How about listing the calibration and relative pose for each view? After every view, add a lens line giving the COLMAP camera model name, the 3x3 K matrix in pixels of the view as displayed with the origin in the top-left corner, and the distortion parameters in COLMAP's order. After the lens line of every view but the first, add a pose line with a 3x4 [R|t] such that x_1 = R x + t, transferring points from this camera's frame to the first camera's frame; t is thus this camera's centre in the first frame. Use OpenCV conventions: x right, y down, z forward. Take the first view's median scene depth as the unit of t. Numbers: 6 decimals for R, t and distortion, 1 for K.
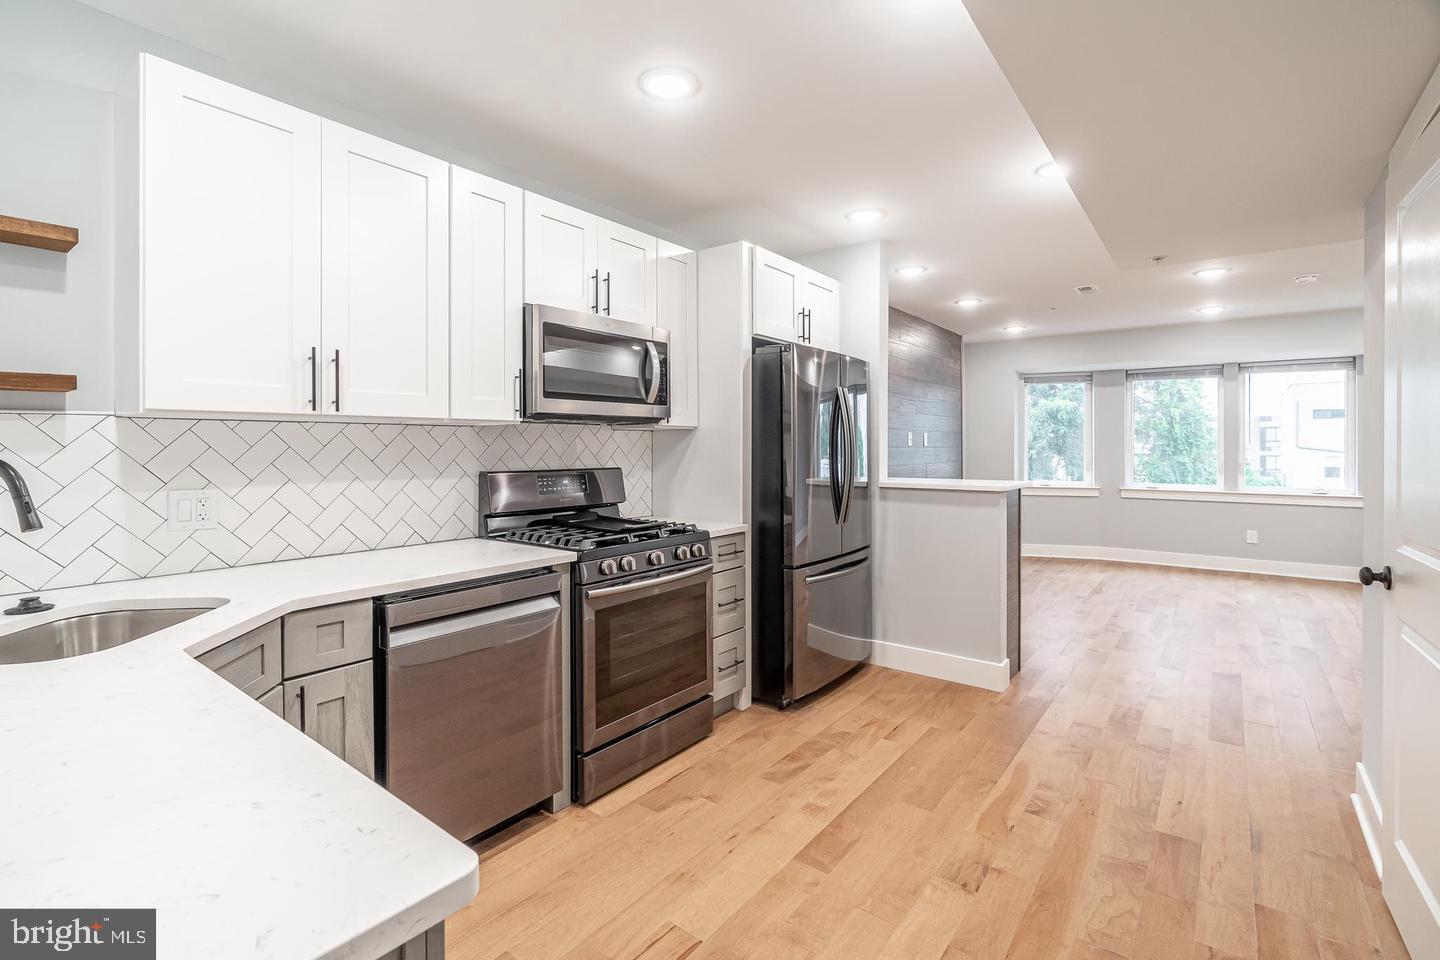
lens RADIAL K [[673.5, 0, 706.7], [0, 673.5, 445.0], [0, 0, 1]] dist [-0.001914, -0.000053]
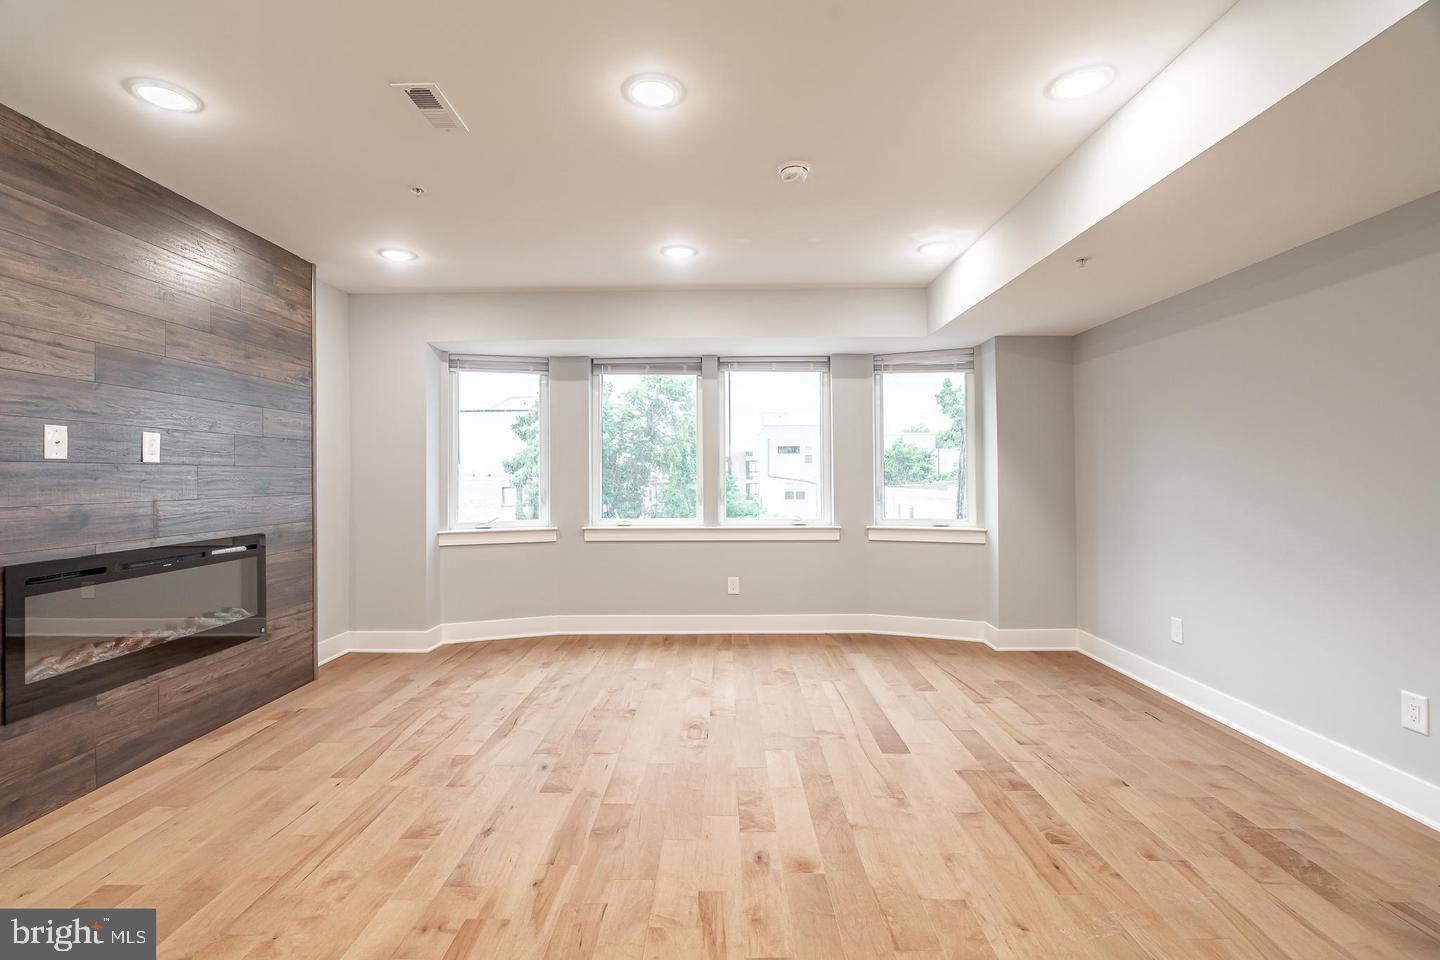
lens RADIAL K [[665.4, 0, 717.3], [0, 665.4, 473.5], [0, 0, 1]] dist [-0.004278, -0.000025]
pose [[0.799108, -0.004539, 0.601170, 0.340571], [0.008178, 0.999961, -0.003322, 0.012329], [-0.601131, 0.007571, 0.799114, 0.404133]]
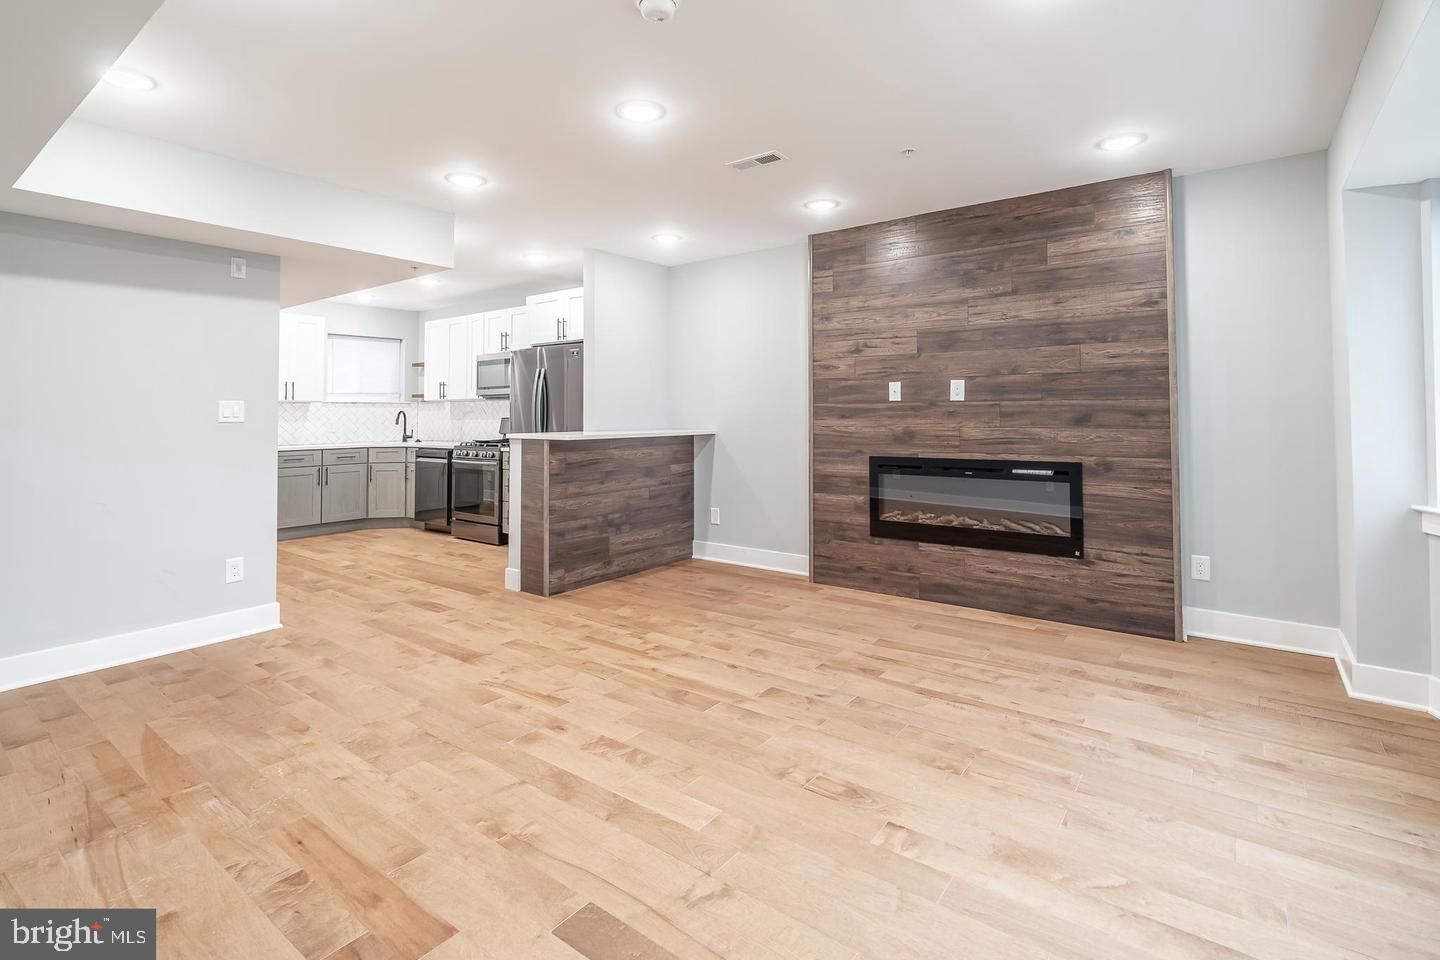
lens RADIAL K [[682.3, 0, 714.6], [0, 682.3, 395.5], [0, 0, 1]] dist [-0.001689, 0.000268]
pose [[0.006670, -0.025993, -0.999640, 0.927336], [0.006717, 0.999641, -0.025948, 0.011209], [0.999955, -0.006542, 0.006842, 0.722158]]
